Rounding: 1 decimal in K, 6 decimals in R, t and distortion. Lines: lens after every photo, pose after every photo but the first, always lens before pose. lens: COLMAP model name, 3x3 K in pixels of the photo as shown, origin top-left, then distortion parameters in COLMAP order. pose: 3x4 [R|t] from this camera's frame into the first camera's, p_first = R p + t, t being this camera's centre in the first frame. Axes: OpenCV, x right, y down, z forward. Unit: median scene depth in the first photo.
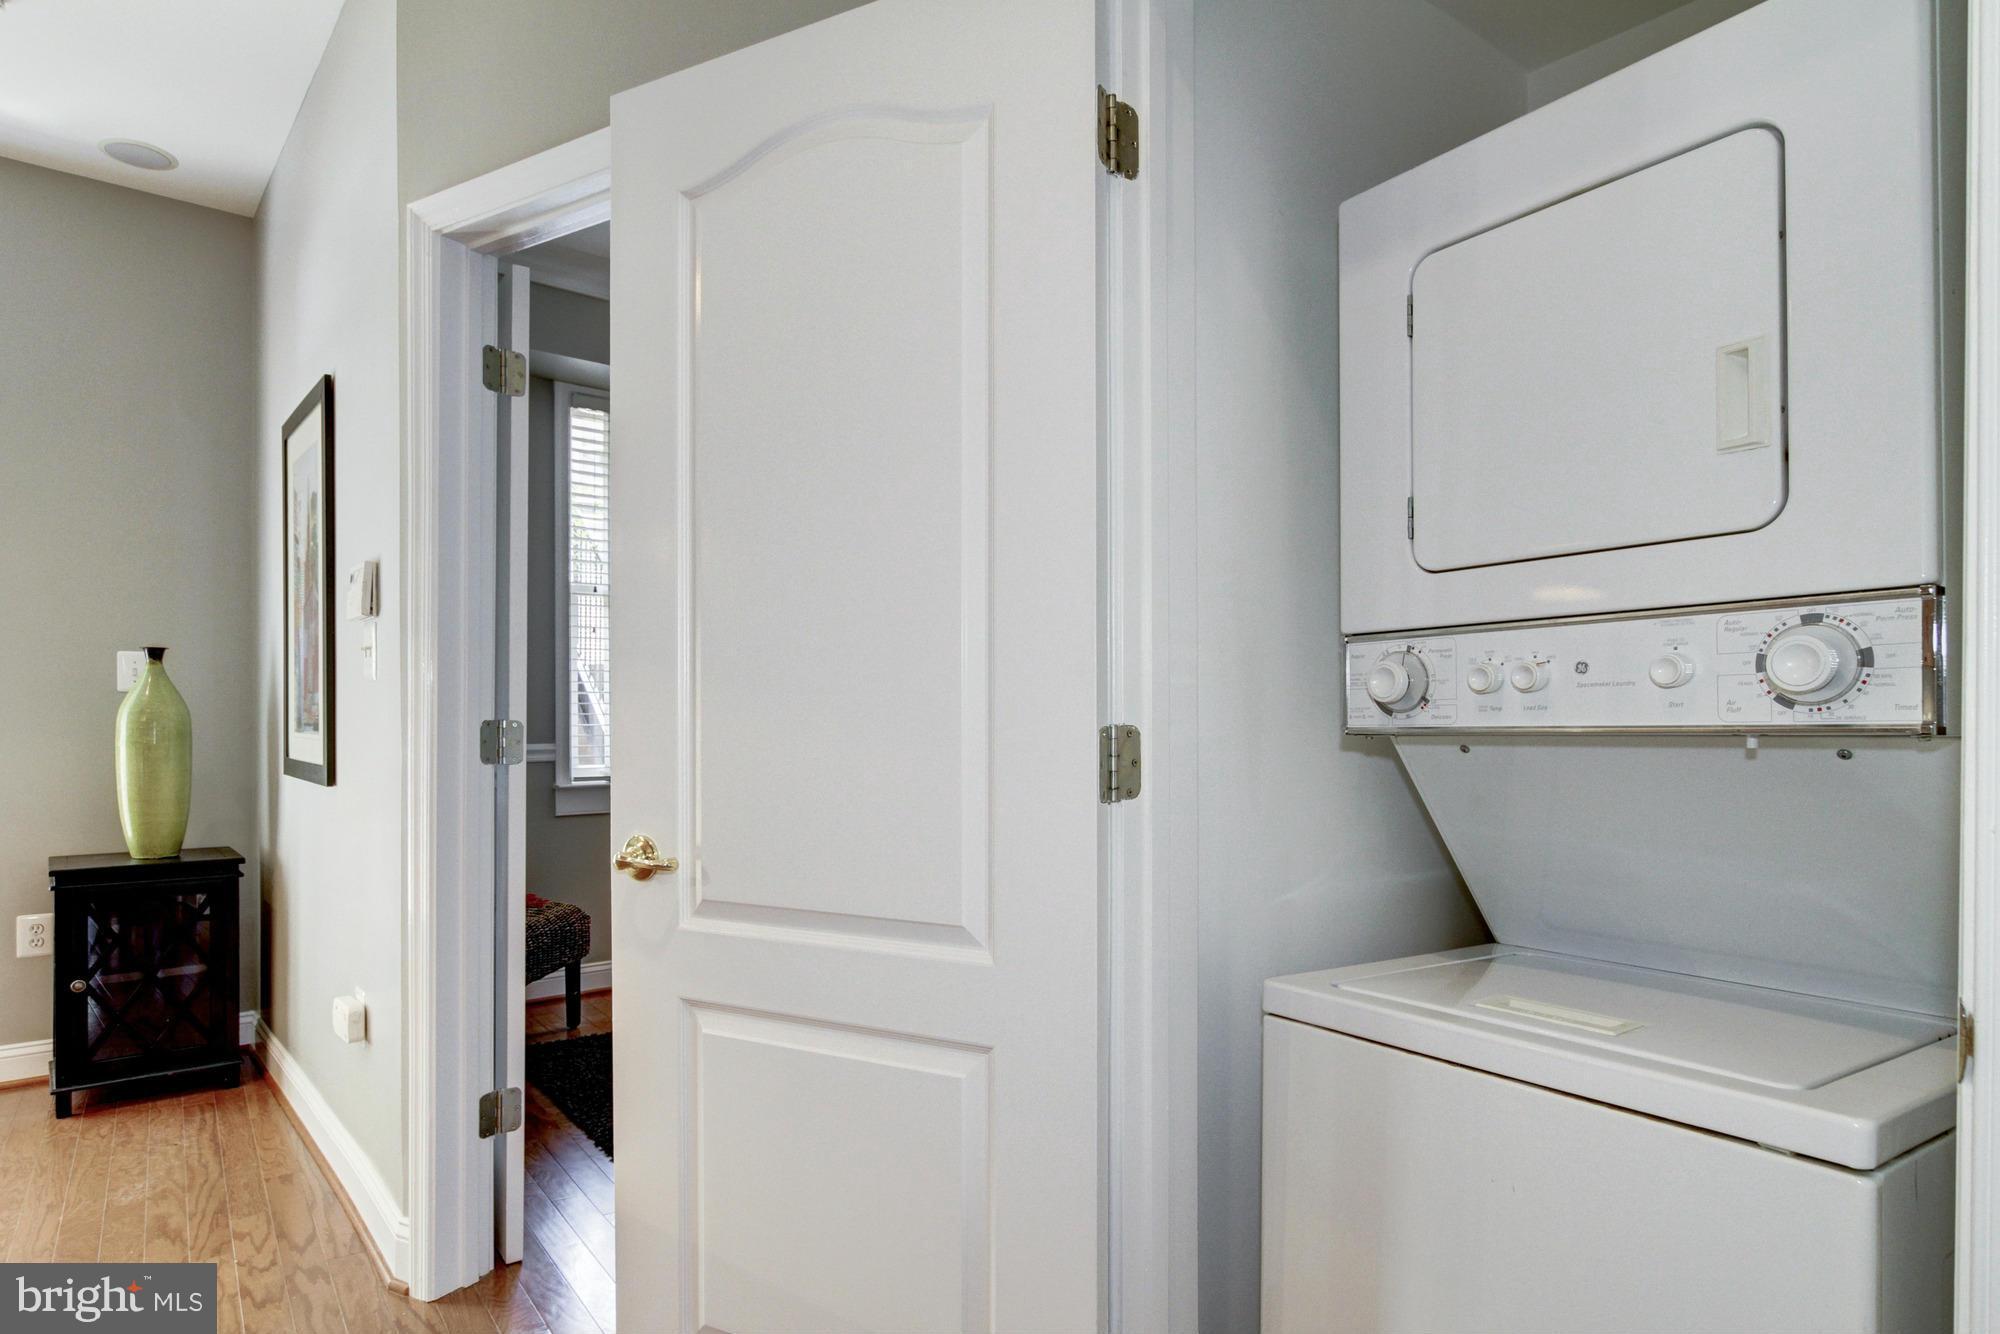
lens RADIAL K [[1066.3, 0, 999.2], [0, 1066.3, 715.3], [0, 0, 1]] dist [-0.001971, 0.000334]
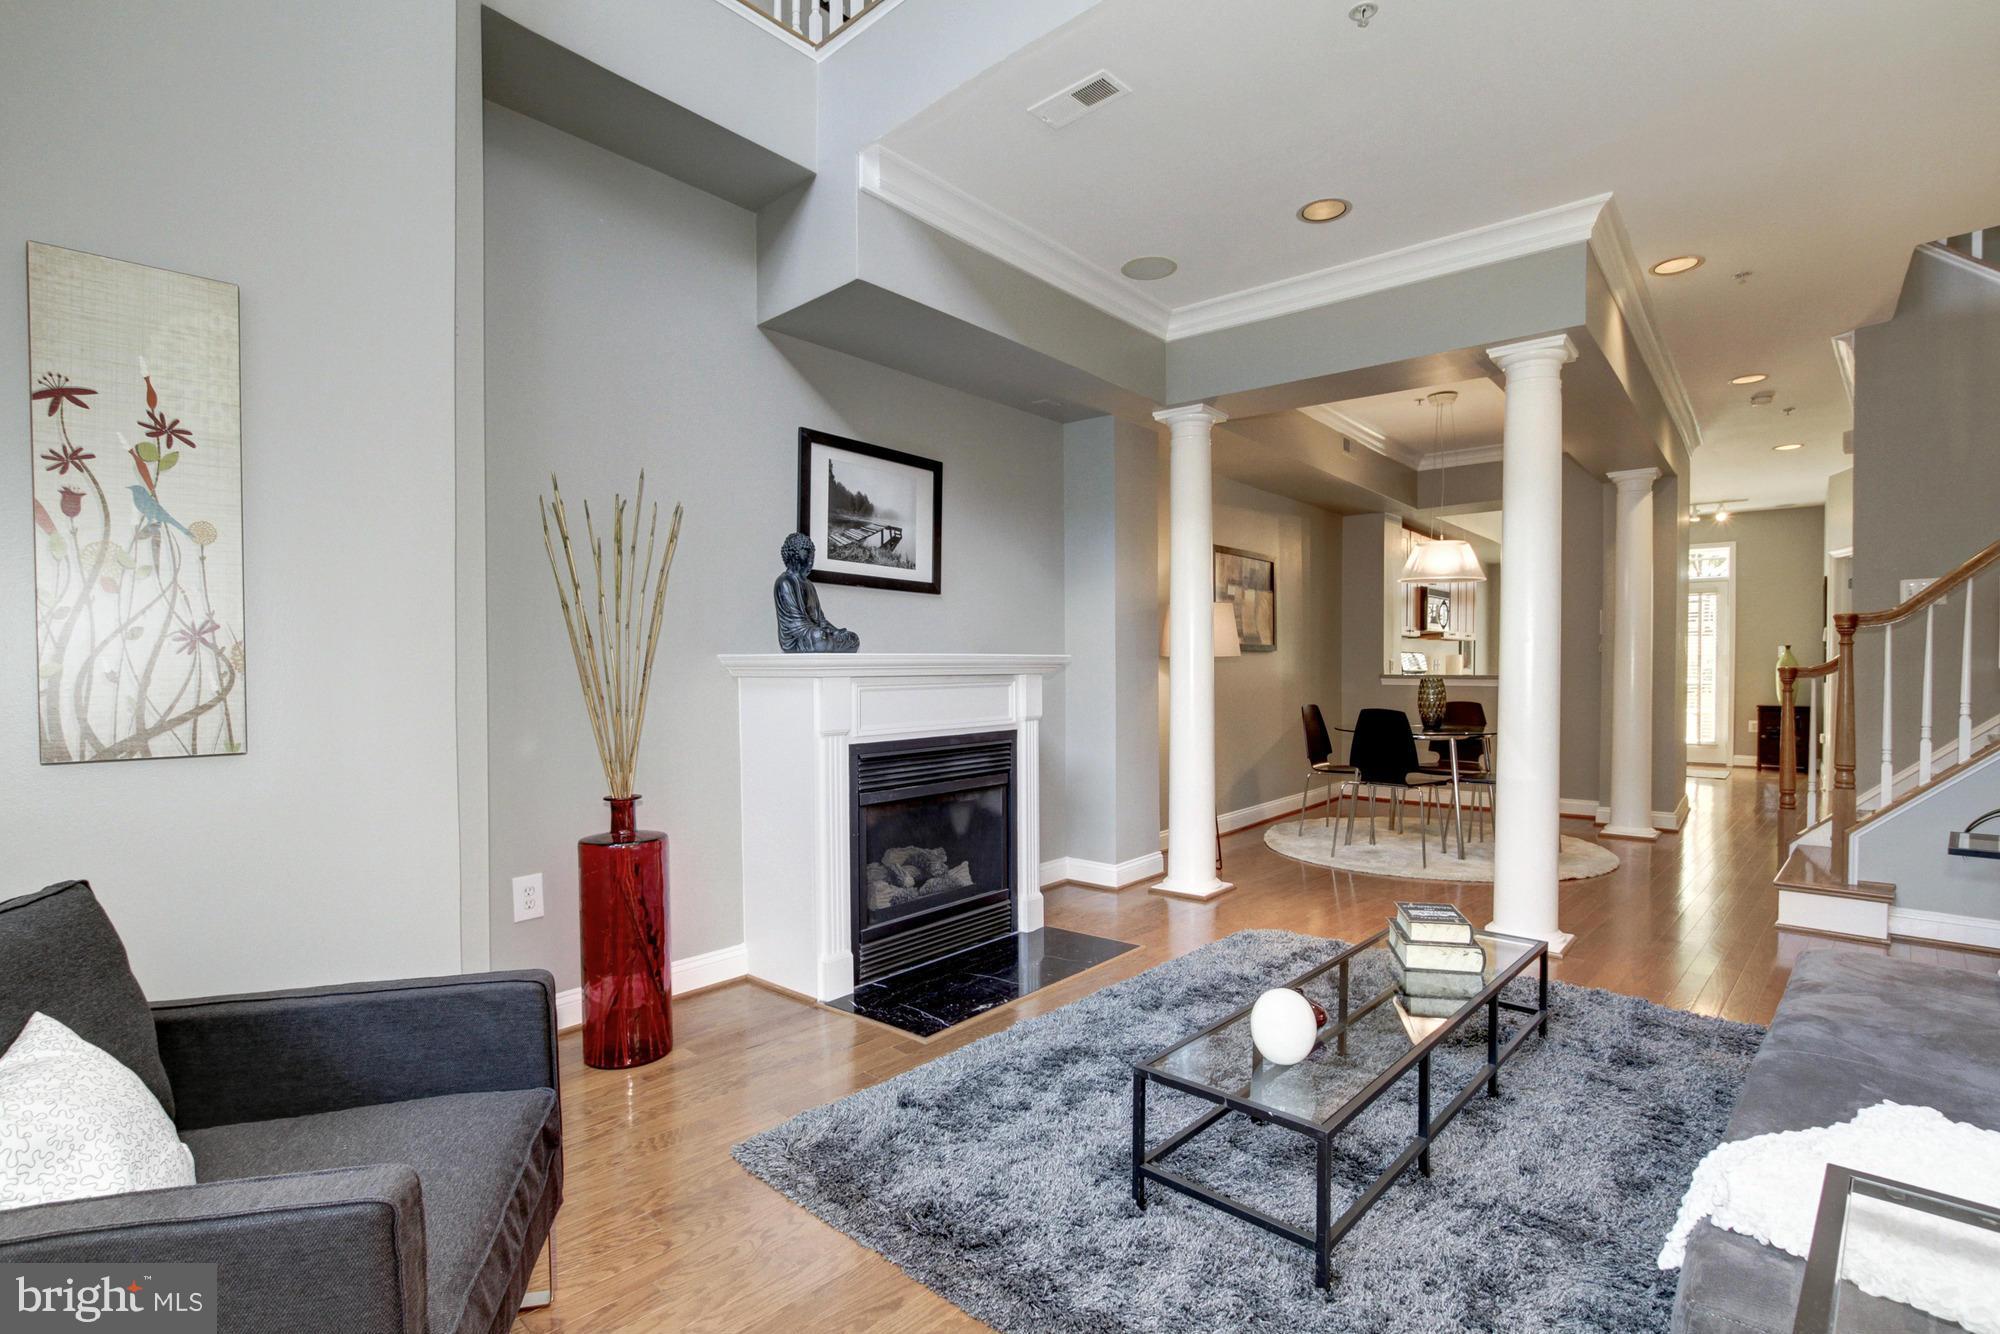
lens RADIAL K [[966.3, 0, 992.8], [0, 966.3, 691.7], [0, 0, 1]] dist [-0.012894, 0.001200]
pose [[0.149435, 0.020157, -0.988566, 1.899123], [0.005544, 0.999759, 0.021224, 0.005391], [0.988756, -0.008652, 0.149287, -2.014297]]
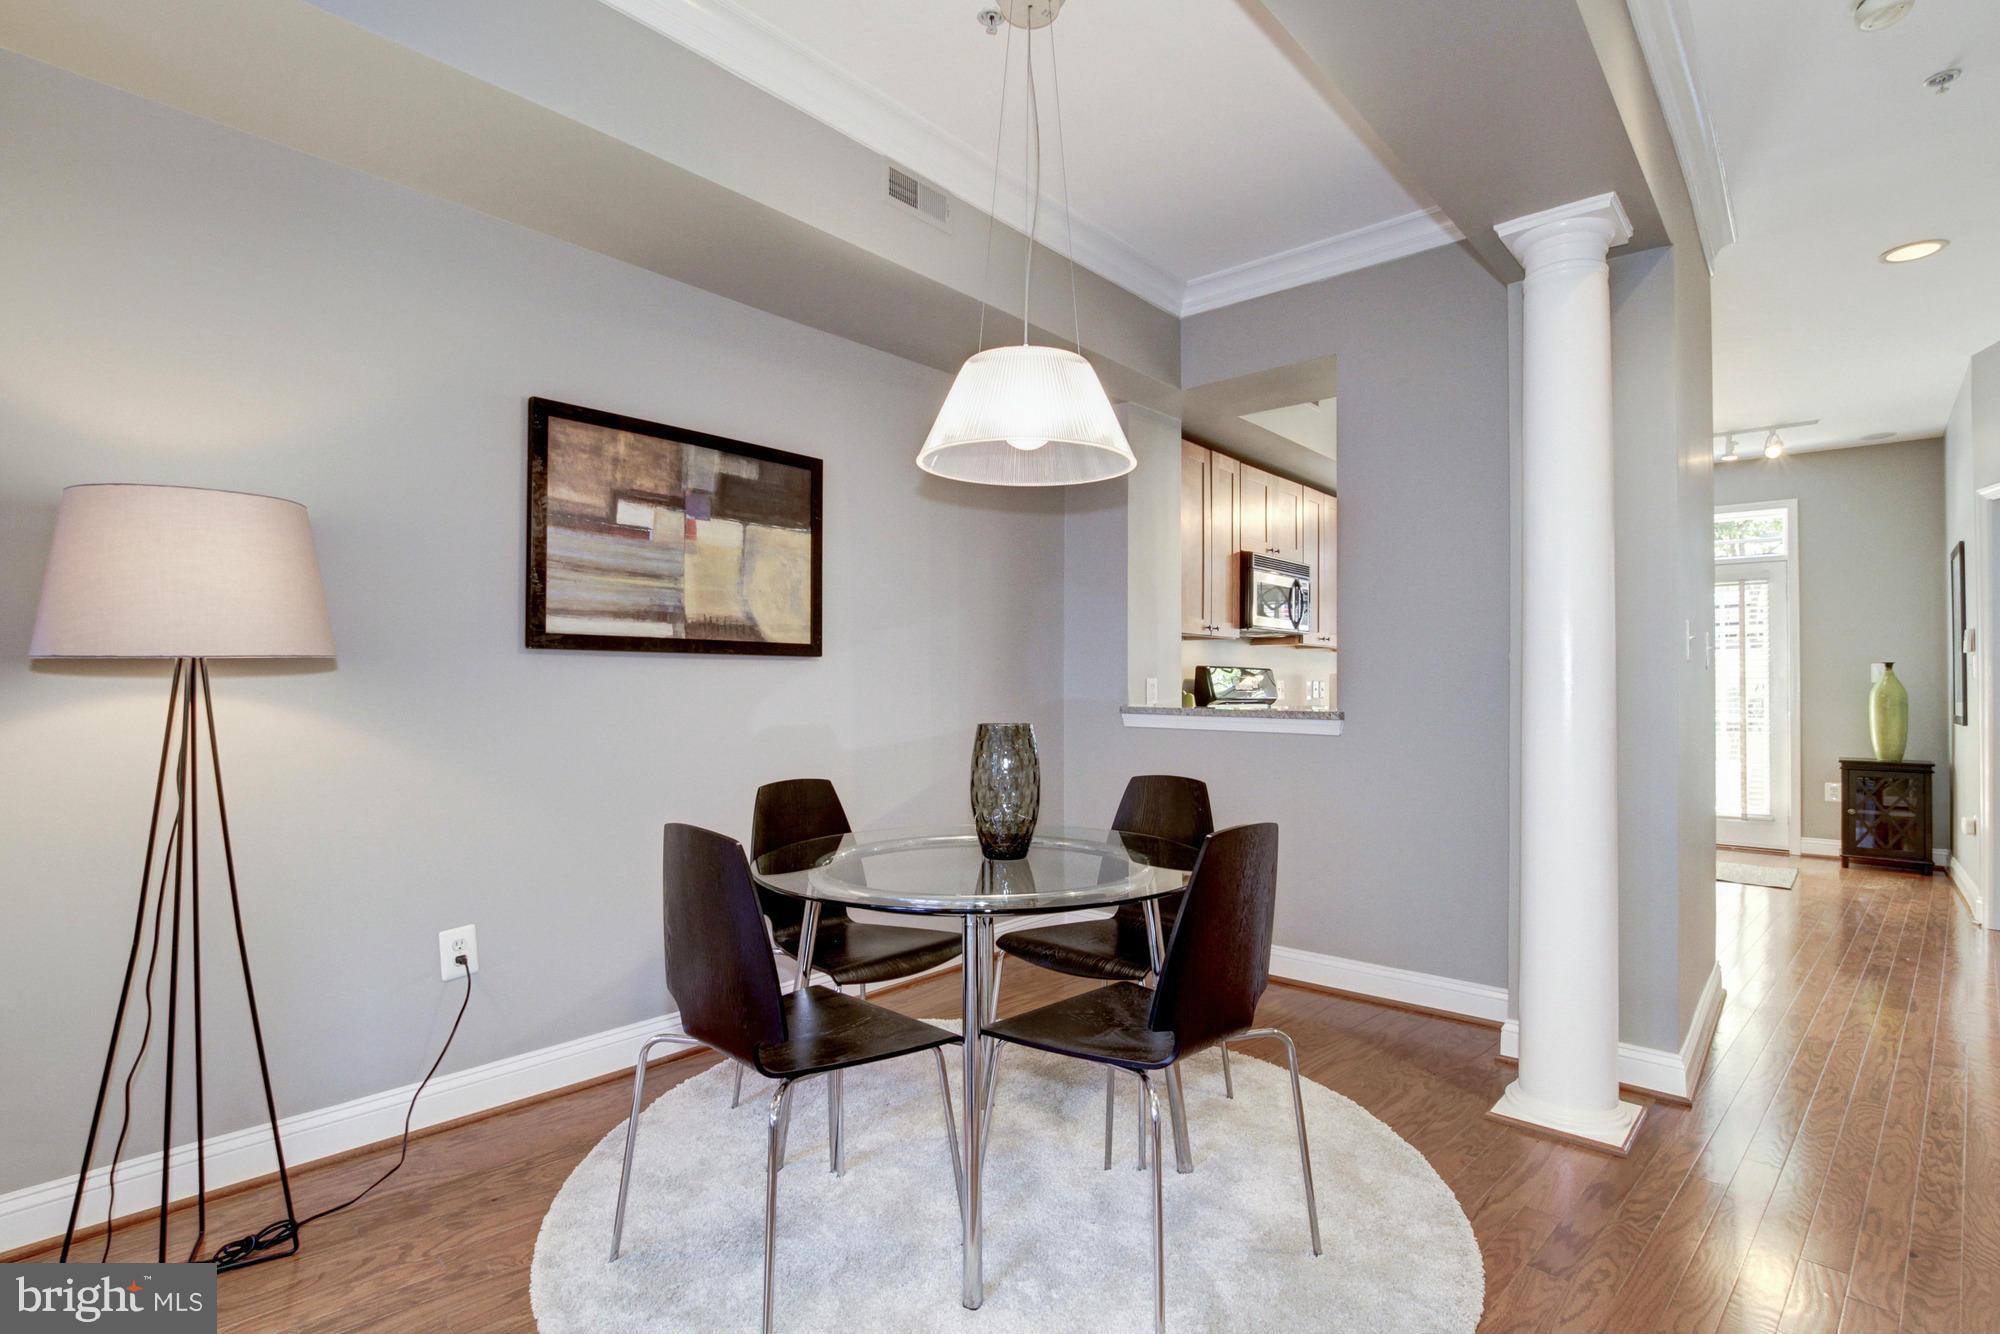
lens RADIAL K [[950.5, 0, 994.9], [0, 950.5, 678.1], [0, 0, 1]] dist [-0.011111, 0.001052]
pose [[0.112093, -0.012801, -0.993615, 0.888433], [-0.003678, 0.999905, -0.013297, 0.000183], [0.993691, 0.005145, 0.112036, -0.997274]]
